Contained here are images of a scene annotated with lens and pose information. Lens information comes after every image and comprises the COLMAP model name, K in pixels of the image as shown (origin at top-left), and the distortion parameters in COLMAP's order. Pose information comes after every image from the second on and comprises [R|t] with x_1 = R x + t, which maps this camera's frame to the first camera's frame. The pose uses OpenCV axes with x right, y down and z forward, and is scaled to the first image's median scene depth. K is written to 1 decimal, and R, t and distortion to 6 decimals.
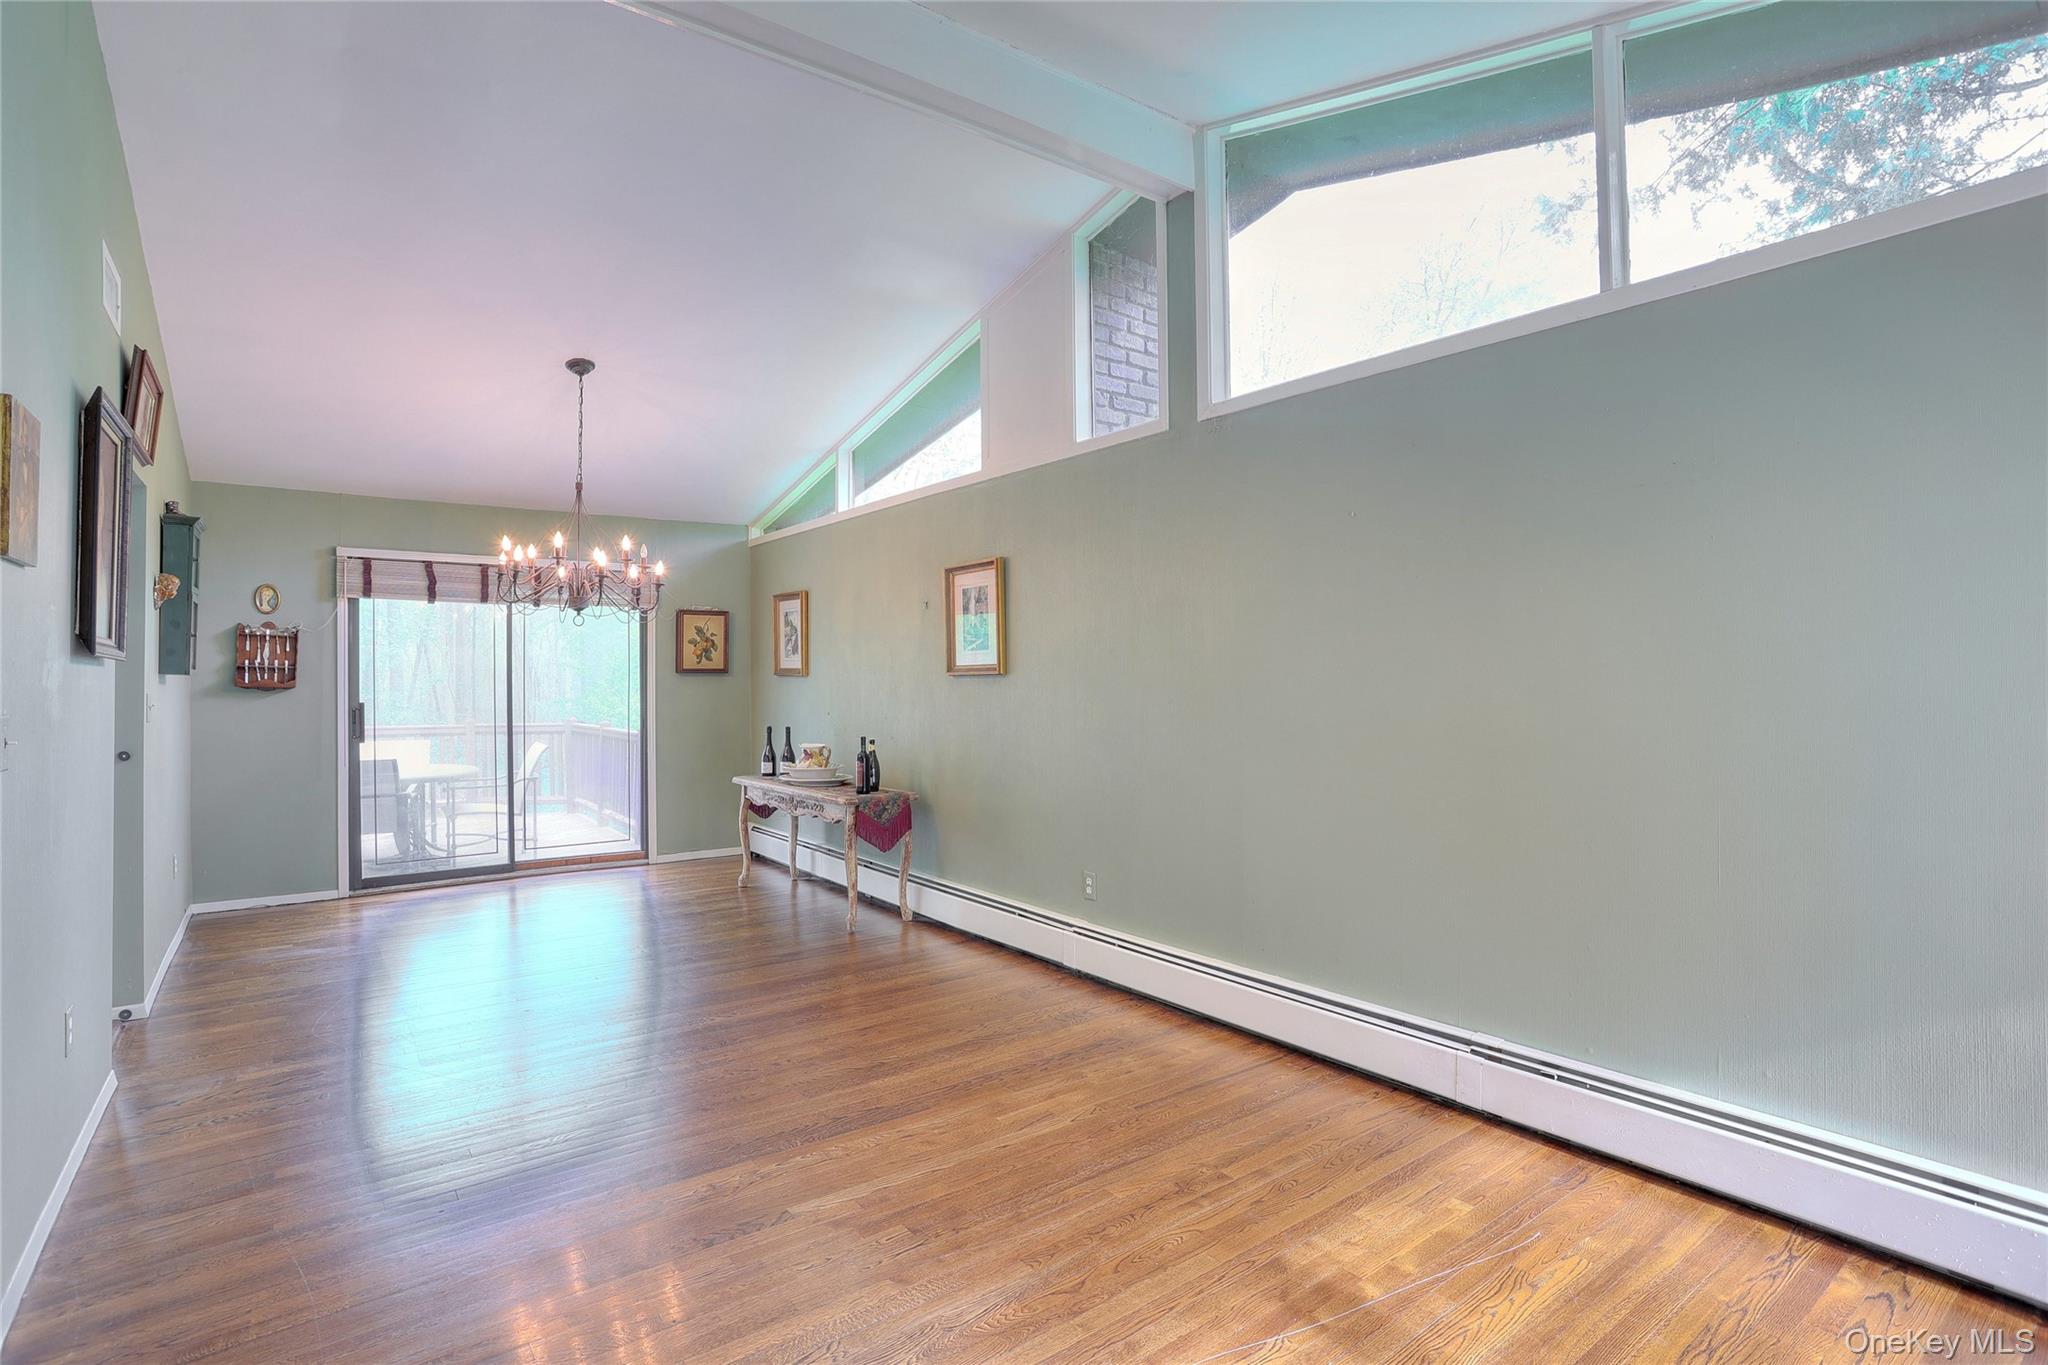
lens RADIAL K [[990.7, 0, 1022.2], [0, 990.7, 671.5], [0, 0, 1]] dist [-0.079469, 0.029314]
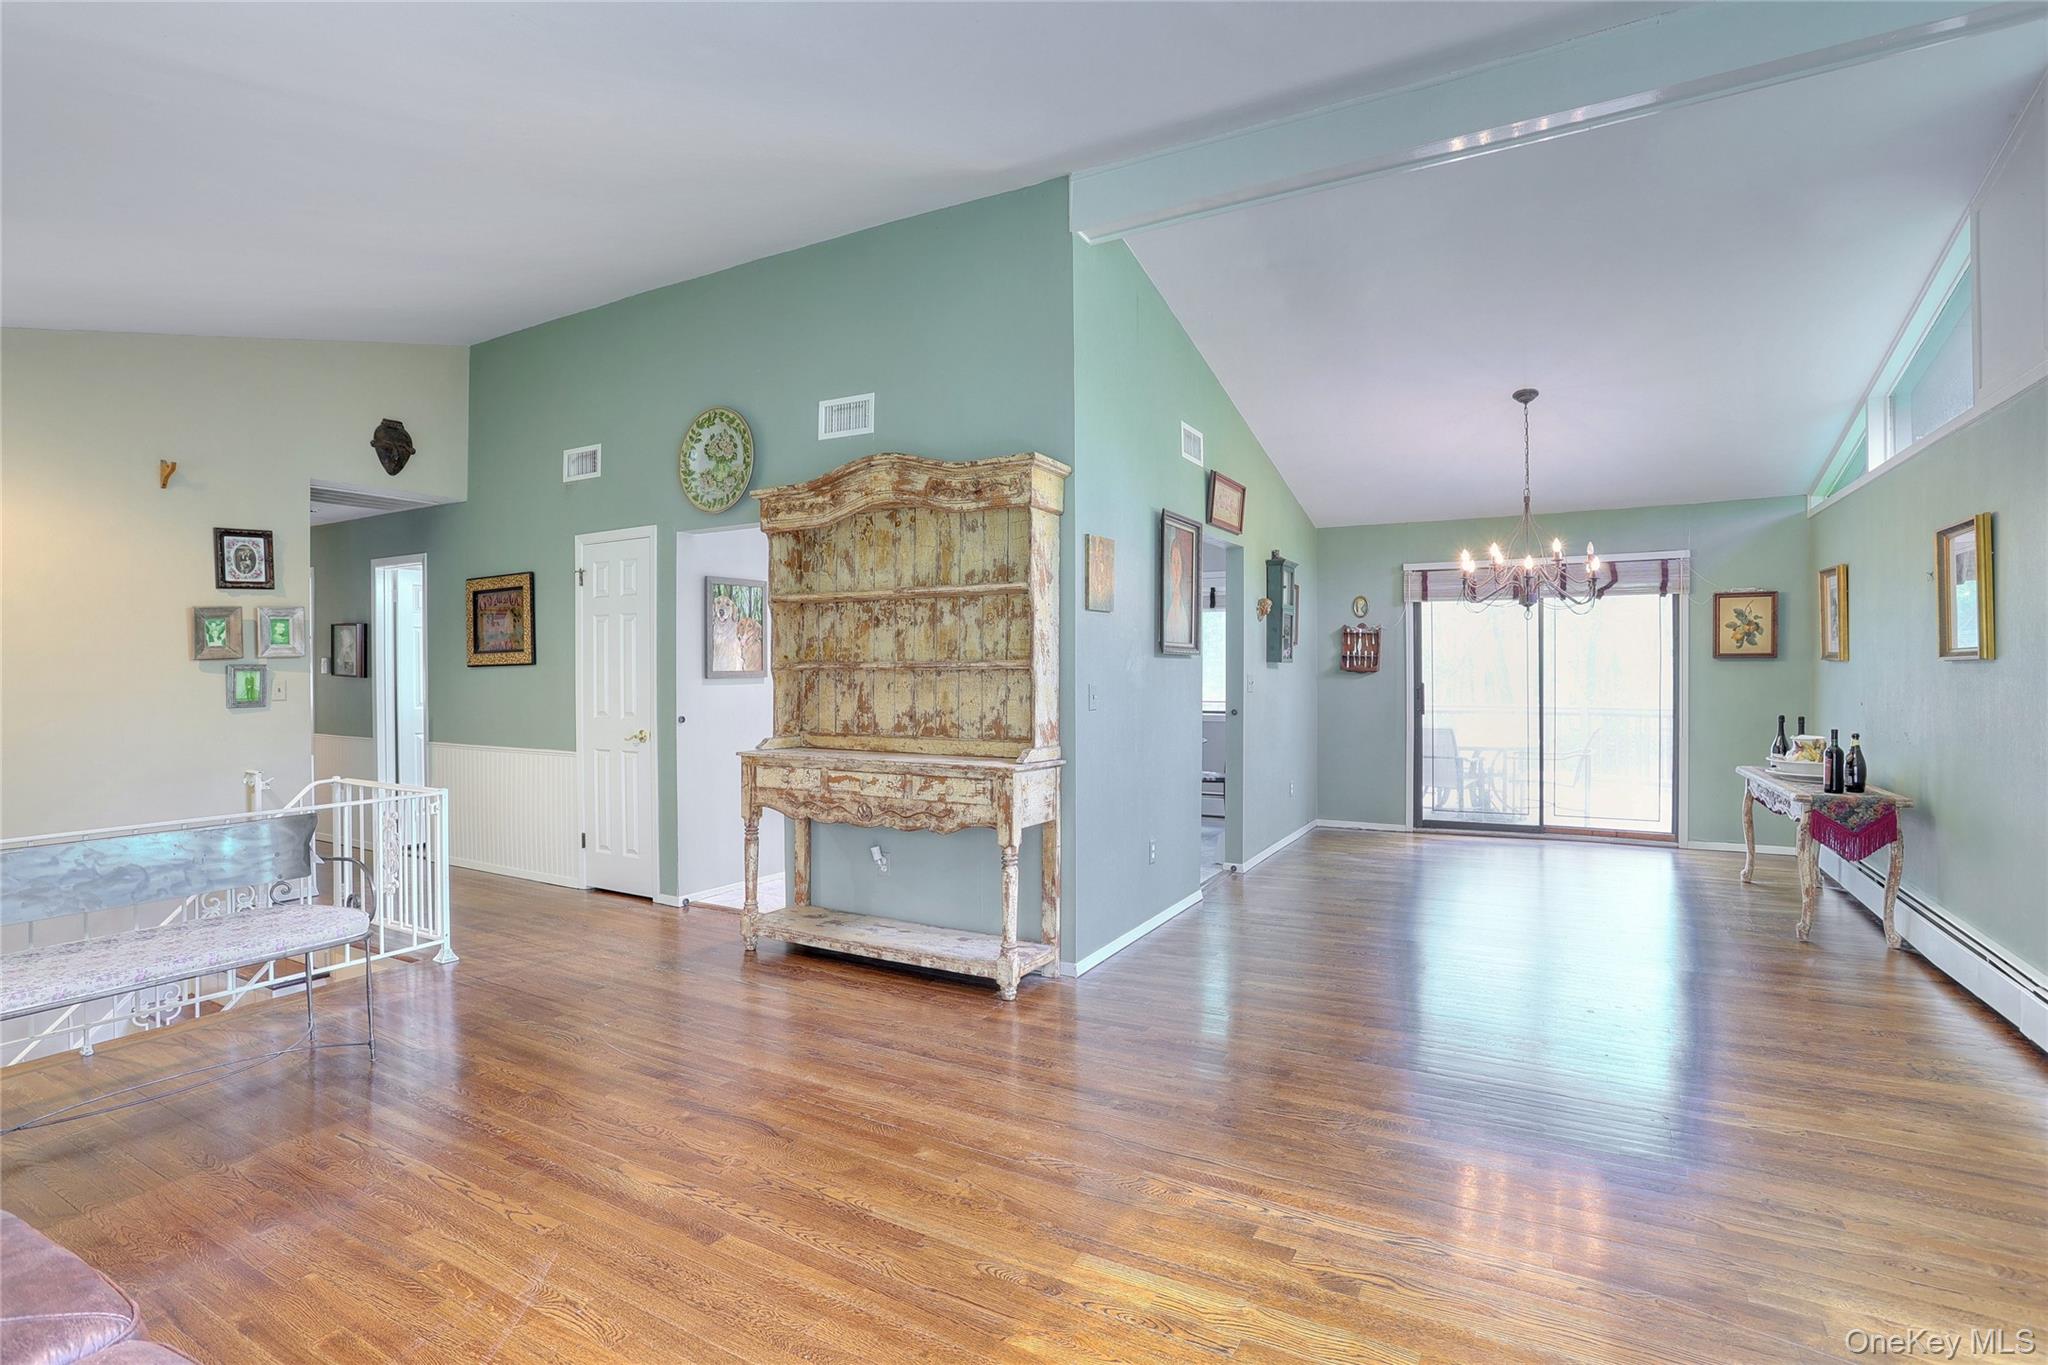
lens RADIAL K [[990.7, 0, 1022.2], [0, 990.7, 671.5], [0, 0, 1]] dist [-0.079469, 0.029314]
pose [[0.395556, 0.006028, -0.918422, 0.306121], [0.009457, 0.999899, 0.010635, -0.002067], [0.918393, -0.012892, 0.395459, -0.012642]]
